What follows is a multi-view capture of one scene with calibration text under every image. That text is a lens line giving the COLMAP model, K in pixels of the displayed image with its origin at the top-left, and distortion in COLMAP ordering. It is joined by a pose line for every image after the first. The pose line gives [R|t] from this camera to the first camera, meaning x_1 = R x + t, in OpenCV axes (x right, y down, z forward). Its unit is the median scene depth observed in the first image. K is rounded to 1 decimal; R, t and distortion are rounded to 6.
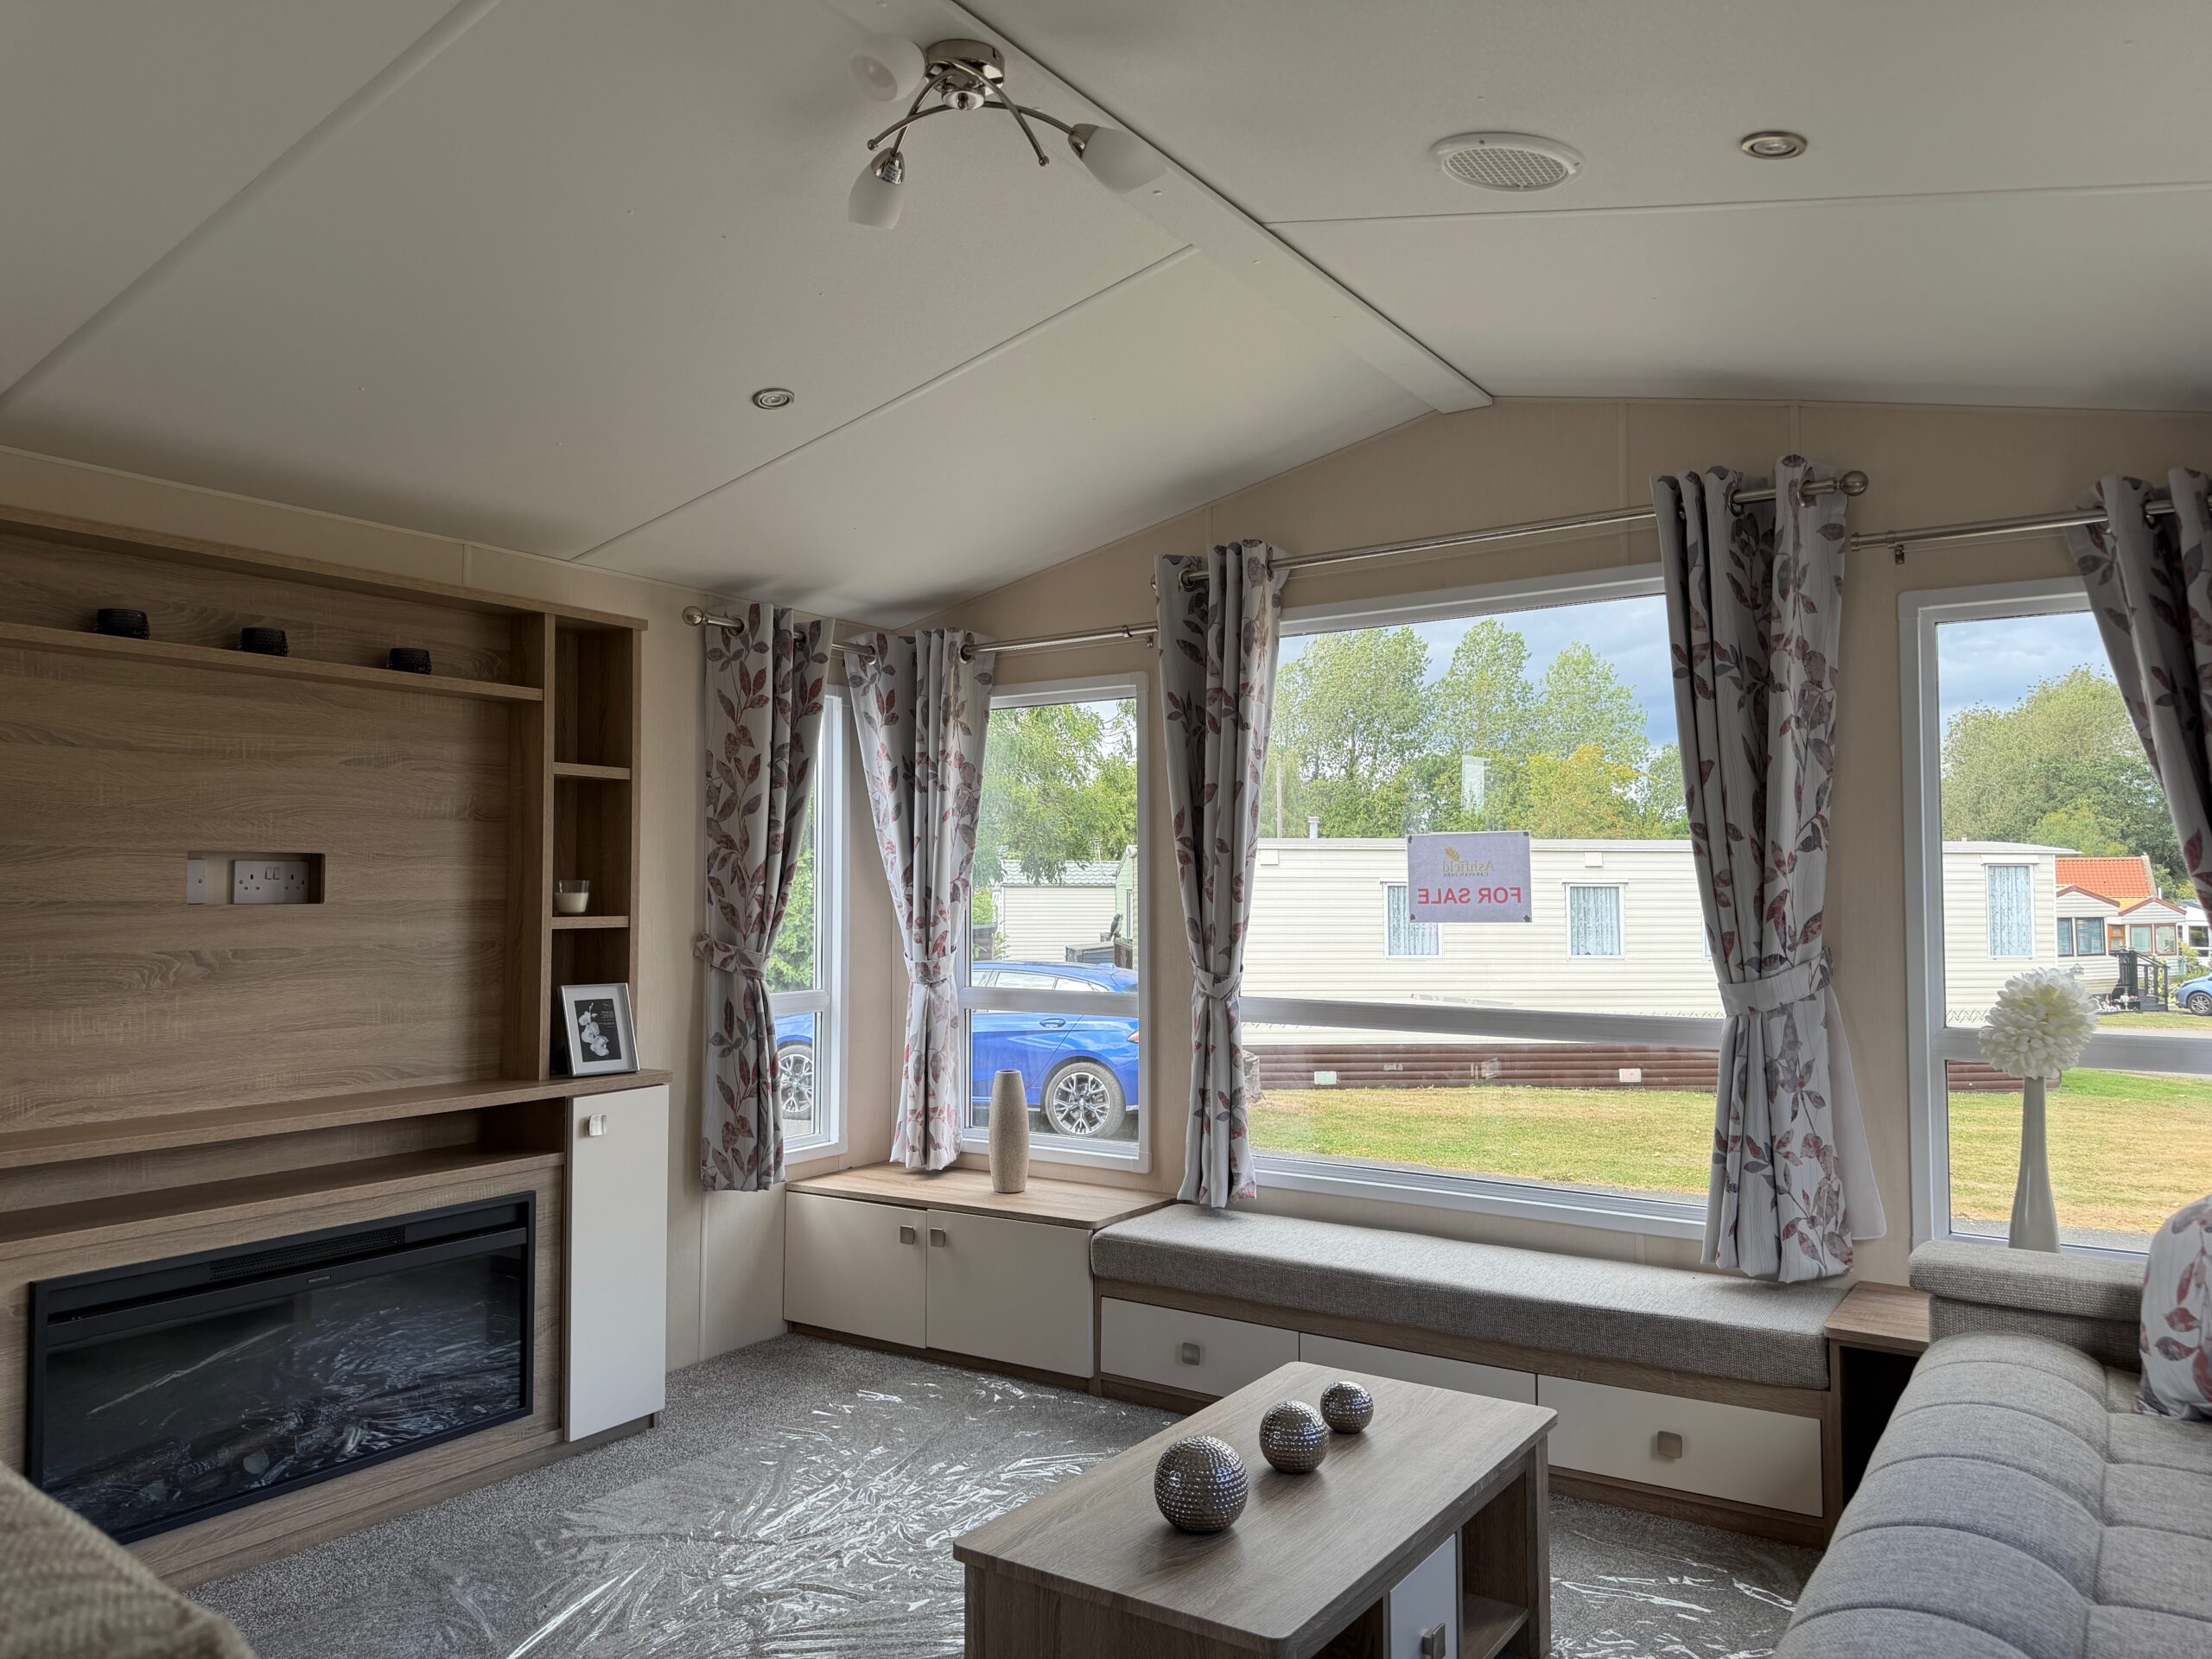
lens RADIAL K [[1549.3, 0, 1106.0], [0, 1549.3, 829.5], [0, 0, 1]] dist [0.093278, -0.109243]
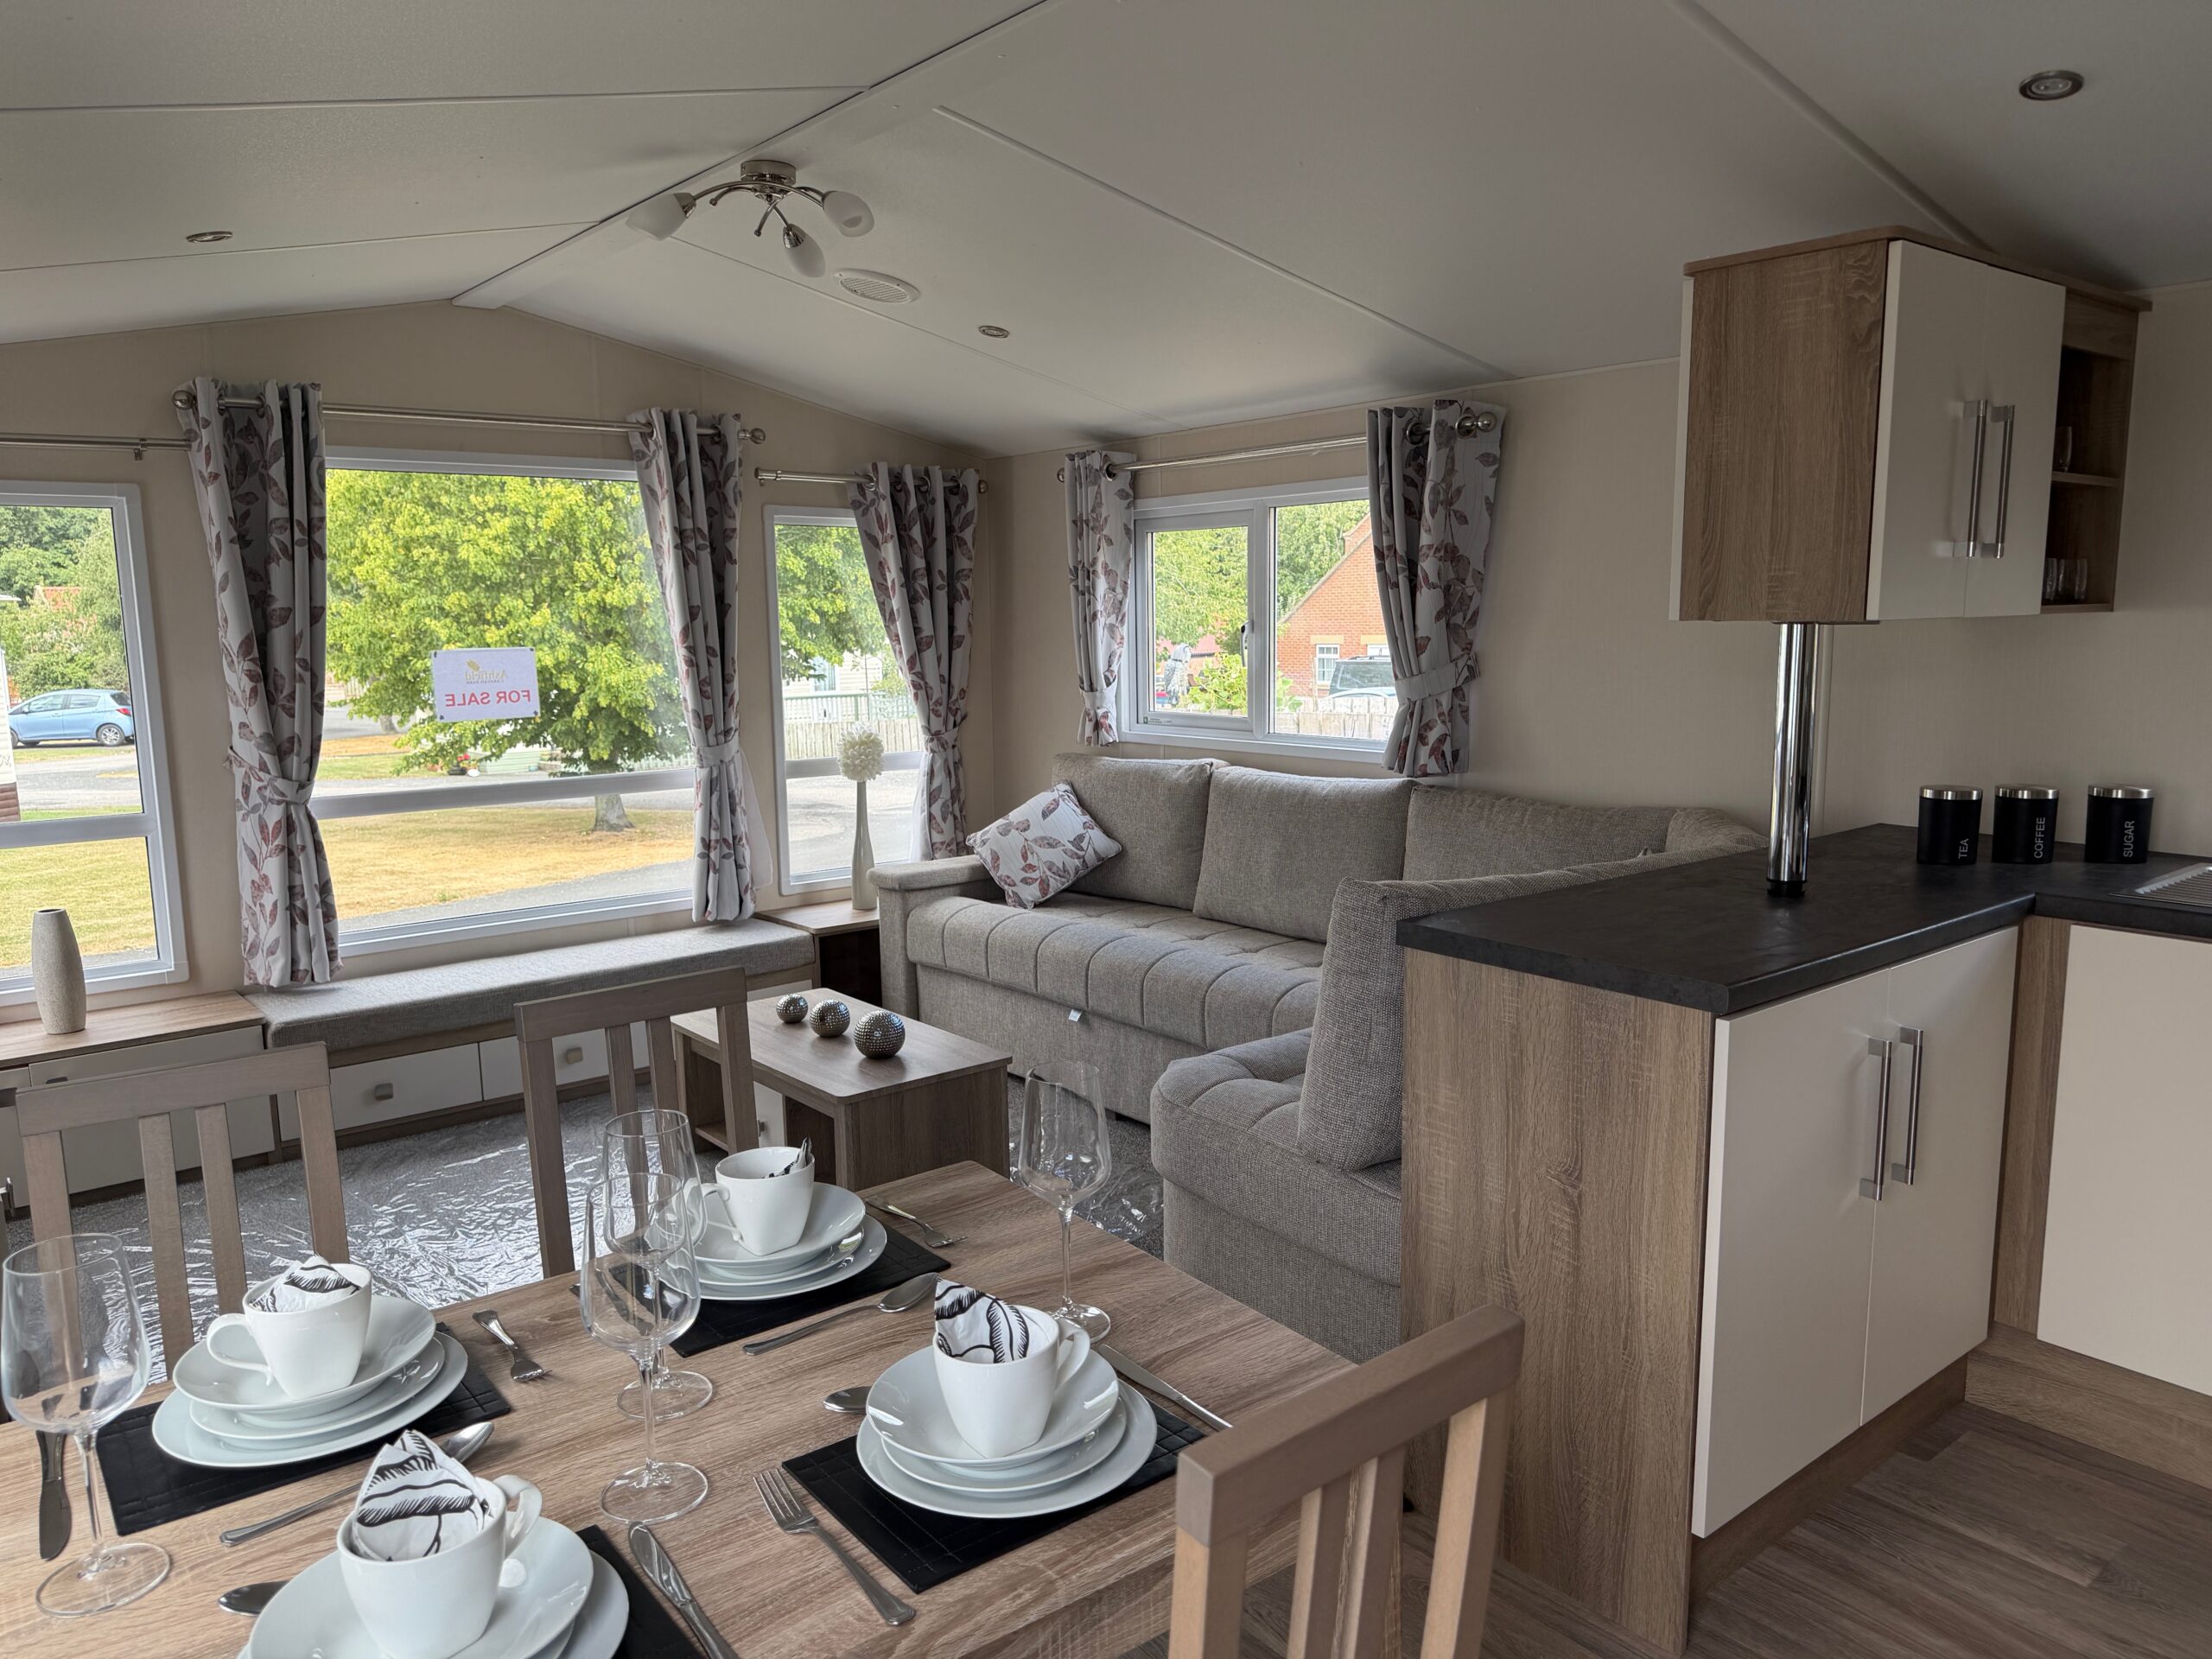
lens RADIAL K [[1549.3, 0, 1106.0], [0, 1549.3, 829.5], [0, 0, 1]] dist [0.093278, -0.109243]
pose [[0.297715, -0.139309, 0.944436, -0.861051], [-0.026426, 0.987714, 0.154023, -0.063863], [-0.954289, -0.070812, 0.290375, 0.124879]]
